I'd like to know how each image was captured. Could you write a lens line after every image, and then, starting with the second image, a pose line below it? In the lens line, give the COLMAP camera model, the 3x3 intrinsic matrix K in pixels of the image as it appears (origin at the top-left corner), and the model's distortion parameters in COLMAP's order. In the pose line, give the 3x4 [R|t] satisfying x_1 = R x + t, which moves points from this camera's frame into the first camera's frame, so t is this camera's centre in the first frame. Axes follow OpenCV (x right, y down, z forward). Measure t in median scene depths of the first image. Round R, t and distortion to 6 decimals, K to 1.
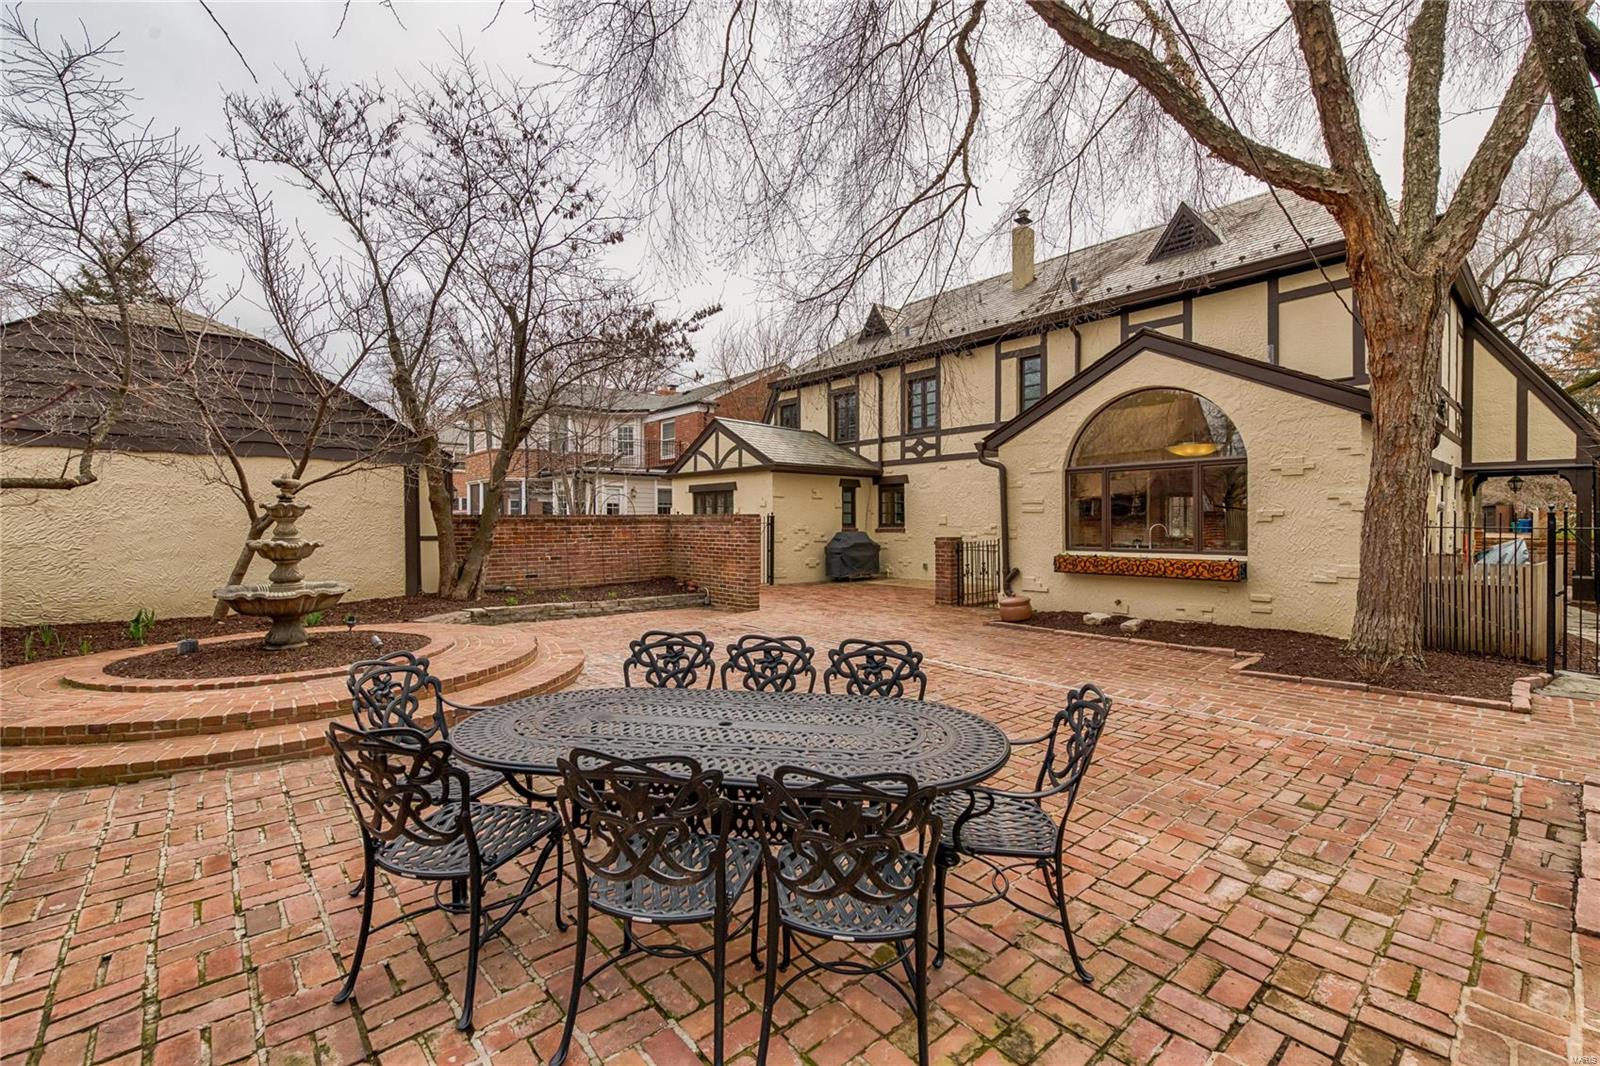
lens RADIAL K [[696.1, 0, 802.4], [0, 696.1, 526.7], [0, 0, 1]] dist [0.001902, -0.001492]
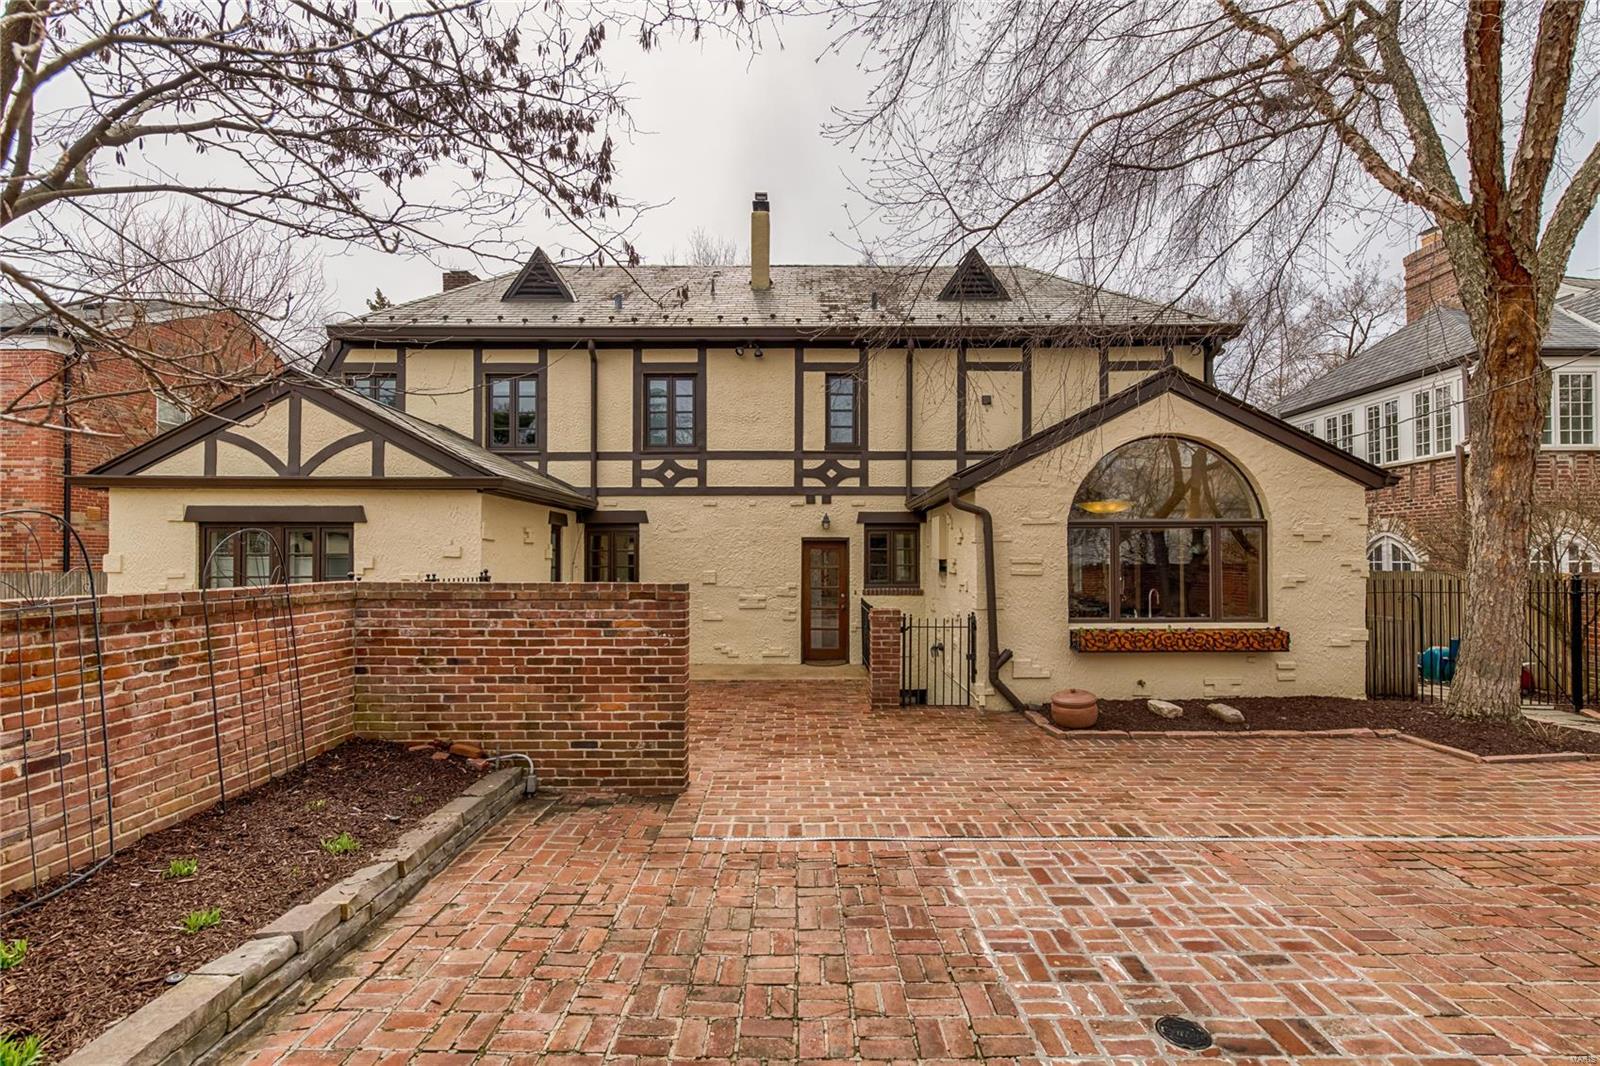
lens RADIAL K [[696.1, 0, 786.1], [0, 696.1, 556.9], [0, 0, 1]] dist [0.001902, -0.001492]
pose [[0.654633, 0.006365, 0.755920, -0.279712], [0.004563, 0.999913, -0.012371, -0.021266], [-0.755933, 0.011547, 0.654547, 0.462449]]
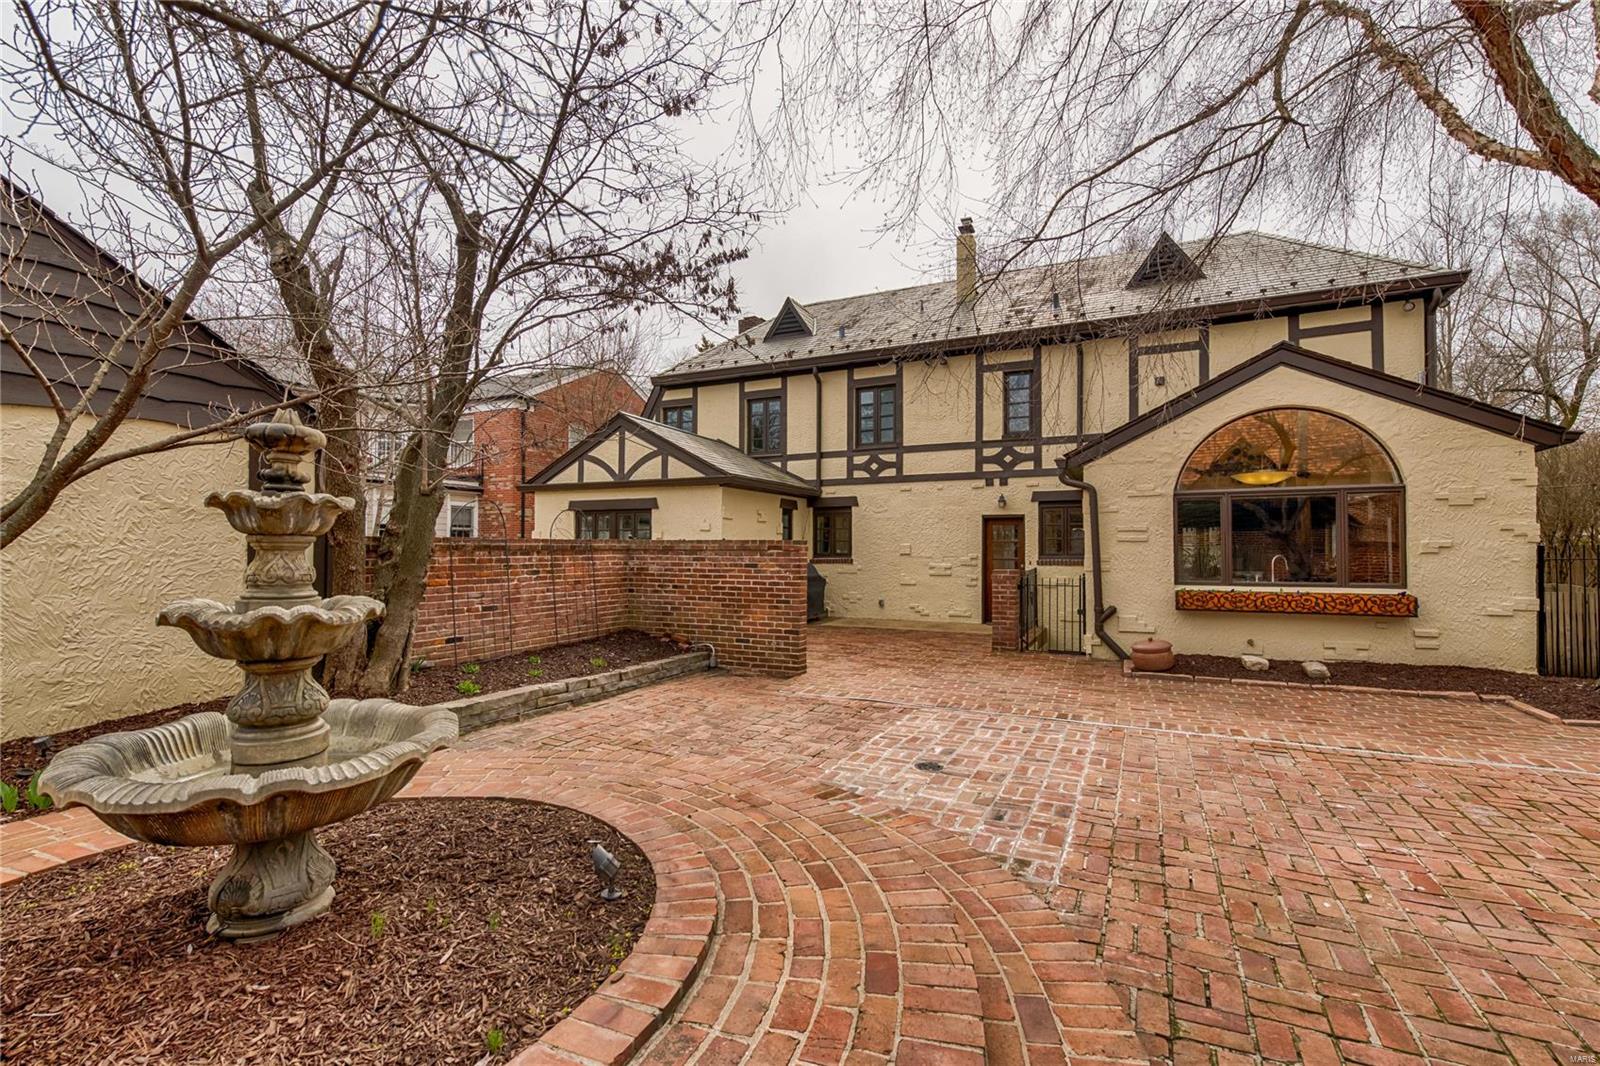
lens RADIAL K [[696.1, 0, 799.9], [0, 696.1, 544.8], [0, 0, 1]] dist [0.001902, -0.001492]
pose [[0.915412, 0.008086, 0.402436, -0.265443], [-0.001787, 0.999870, -0.016025, -0.001011], [-0.402513, 0.013951, 0.915308, 0.246652]]
